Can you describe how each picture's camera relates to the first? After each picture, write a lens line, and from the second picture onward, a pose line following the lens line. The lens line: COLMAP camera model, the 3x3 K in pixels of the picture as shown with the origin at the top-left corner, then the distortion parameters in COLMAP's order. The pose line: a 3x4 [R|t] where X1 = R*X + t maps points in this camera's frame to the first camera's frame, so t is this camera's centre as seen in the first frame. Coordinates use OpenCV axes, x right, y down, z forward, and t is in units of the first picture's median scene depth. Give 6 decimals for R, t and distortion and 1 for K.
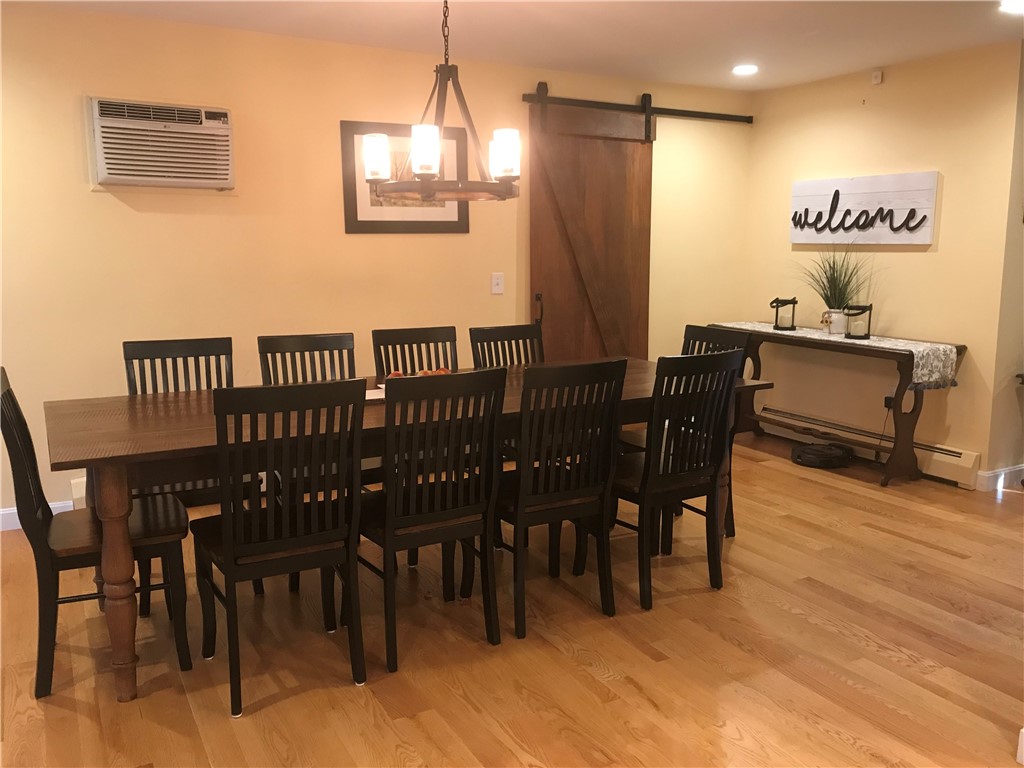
lens RADIAL K [[842.4, 0, 516.5], [0, 842.4, 386.0], [0, 0, 1]] dist [0.032734, -0.001990]
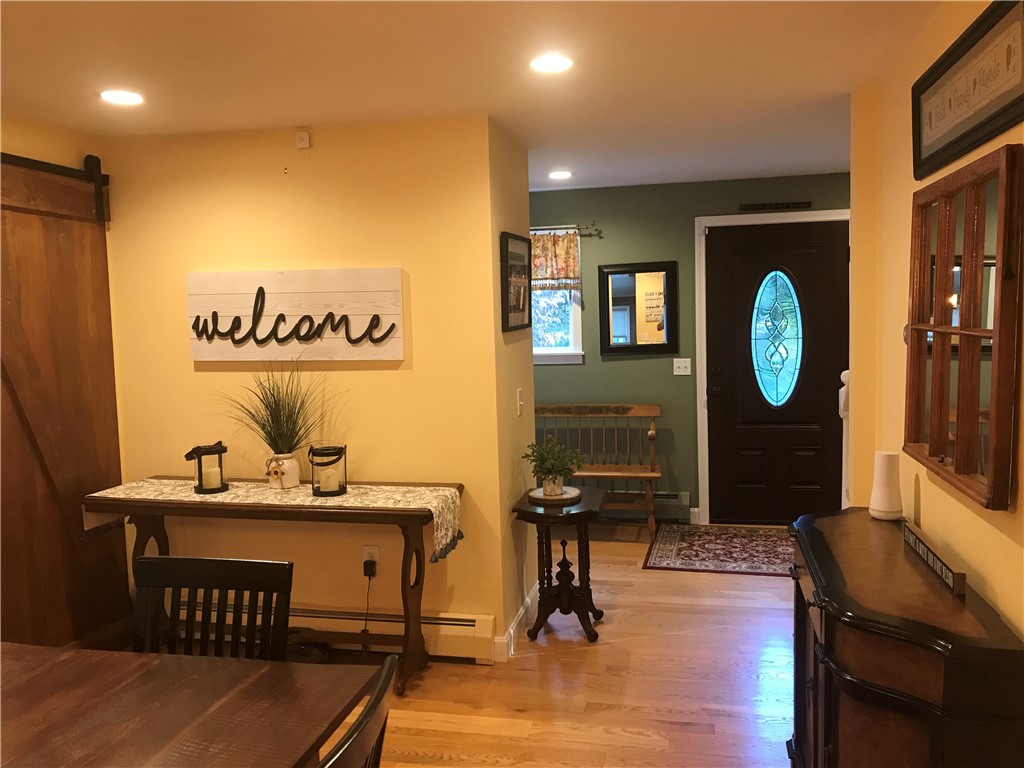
lens RADIAL K [[842.4, 0, 513.0], [0, 842.4, 378.2], [0, 0, 1]] dist [0.032734, -0.001990]
pose [[0.669793, -0.080553, 0.738165, -0.010850], [0.151340, 0.988041, -0.029501, -0.106002], [-0.726962, 0.131474, 0.673974, 0.389319]]
